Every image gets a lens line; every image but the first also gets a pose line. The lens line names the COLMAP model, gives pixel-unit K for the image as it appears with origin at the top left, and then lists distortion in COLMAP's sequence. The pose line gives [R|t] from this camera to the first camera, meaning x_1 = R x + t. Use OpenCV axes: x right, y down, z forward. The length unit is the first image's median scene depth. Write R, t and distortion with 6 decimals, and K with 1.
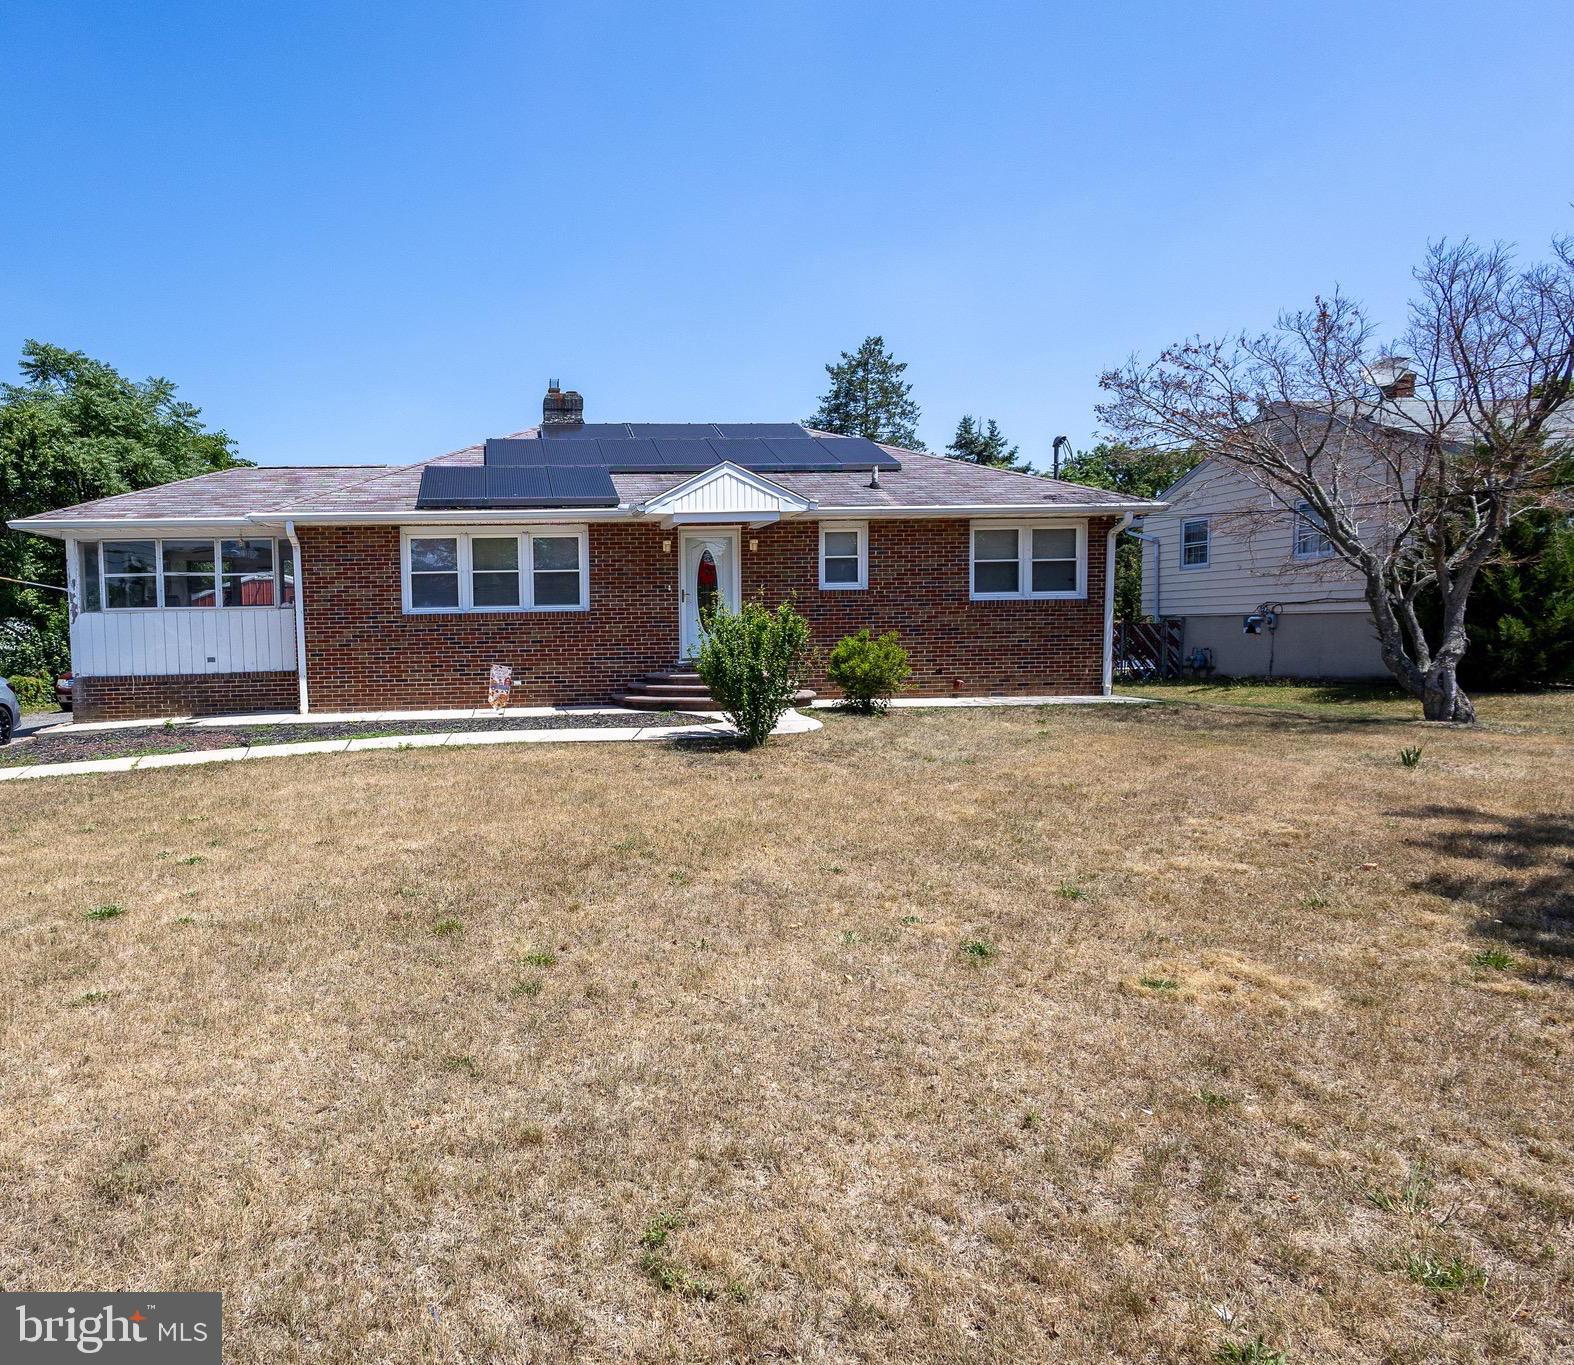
lens RADIAL K [[1489.0, 0, 786.9], [0, 1489.0, 686.7], [0, 0, 1]] dist [0.016979, 0.000000]
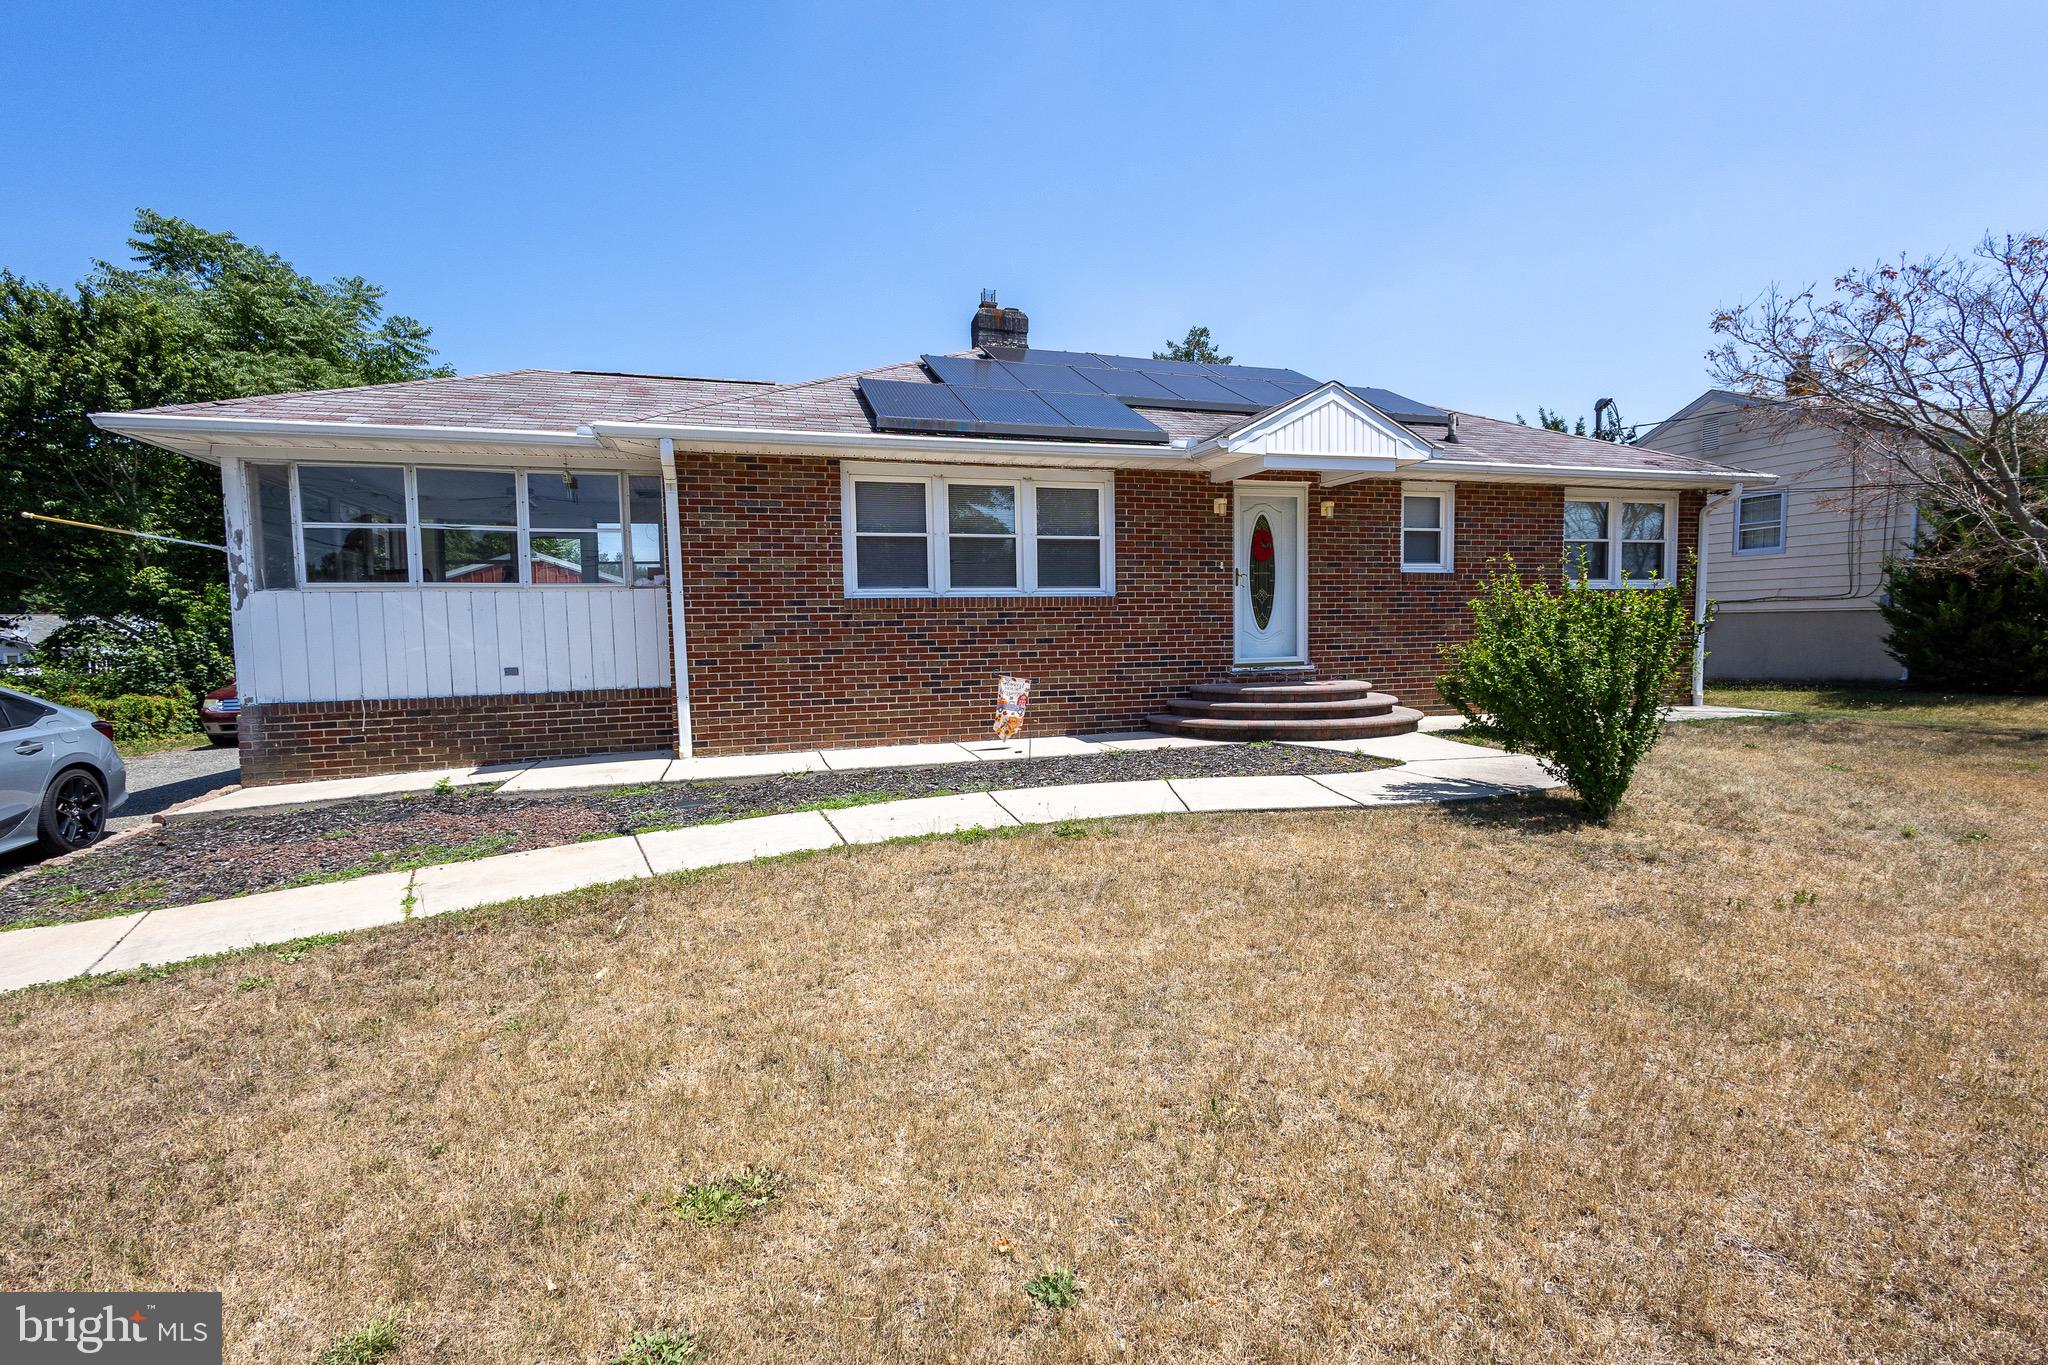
lens RADIAL K [[952.4, 0, 1022.3], [0, 952.4, 682.0], [0, 0, 1]] dist [0.011396, -0.001064]
pose [[0.967020, -0.011235, 0.254452, -0.286298], [0.009334, 0.999919, 0.008674, -0.015312], [-0.254528, -0.006013, 0.967047, 0.579307]]
